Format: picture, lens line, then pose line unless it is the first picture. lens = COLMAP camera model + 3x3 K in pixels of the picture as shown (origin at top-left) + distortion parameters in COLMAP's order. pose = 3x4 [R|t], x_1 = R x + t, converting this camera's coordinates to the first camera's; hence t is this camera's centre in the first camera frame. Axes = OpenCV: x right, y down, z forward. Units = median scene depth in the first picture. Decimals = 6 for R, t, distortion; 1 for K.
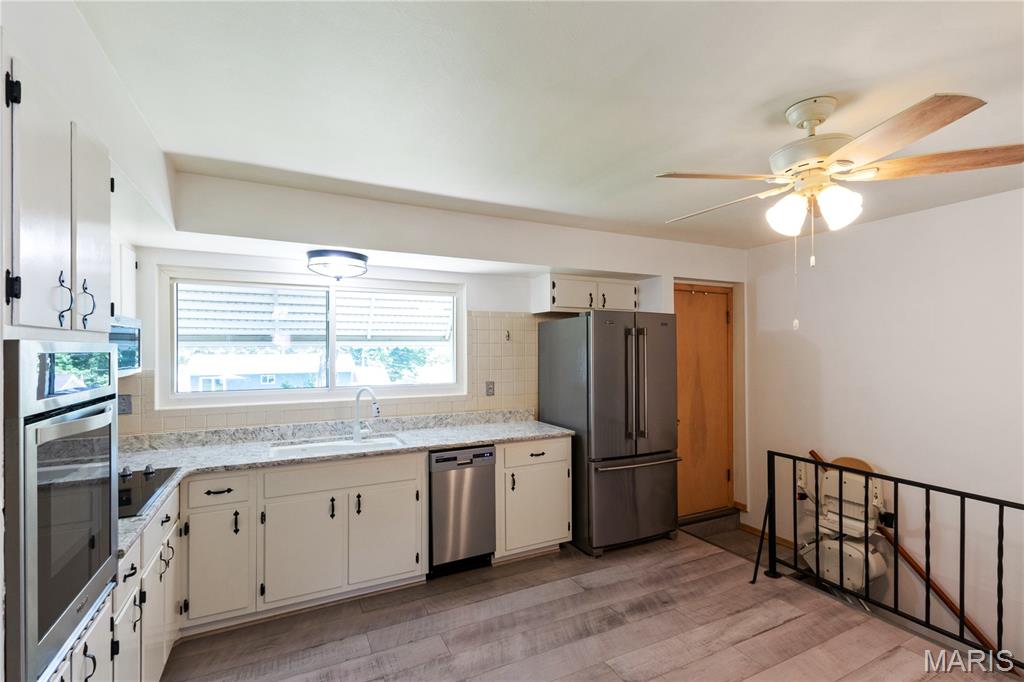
lens RADIAL K [[472.2, 0, 516.3], [0, 472.2, 344.3], [0, 0, 1]] dist [0.004858, -0.002991]
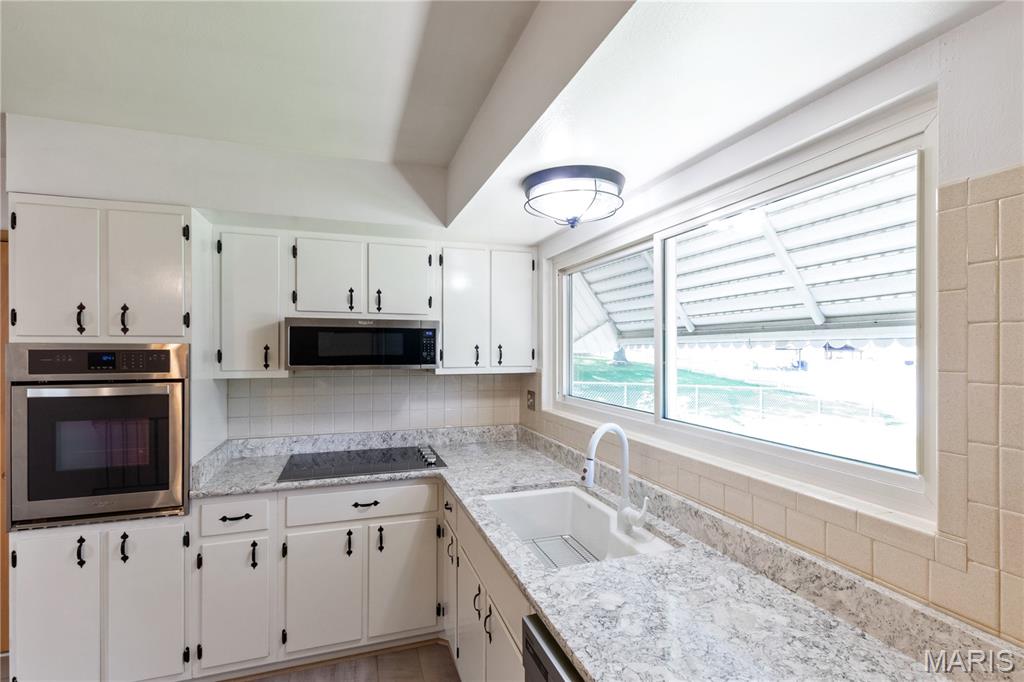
lens RADIAL K [[472.2, 0, 510.3], [0, 472.2, 348.8], [0, 0, 1]] dist [0.004858, -0.002991]
pose [[-0.138412, -0.008115, -0.990341, 0.173382], [0.006365, 0.999938, -0.009083, 0.014660], [0.990354, -0.007561, -0.138352, 0.877380]]
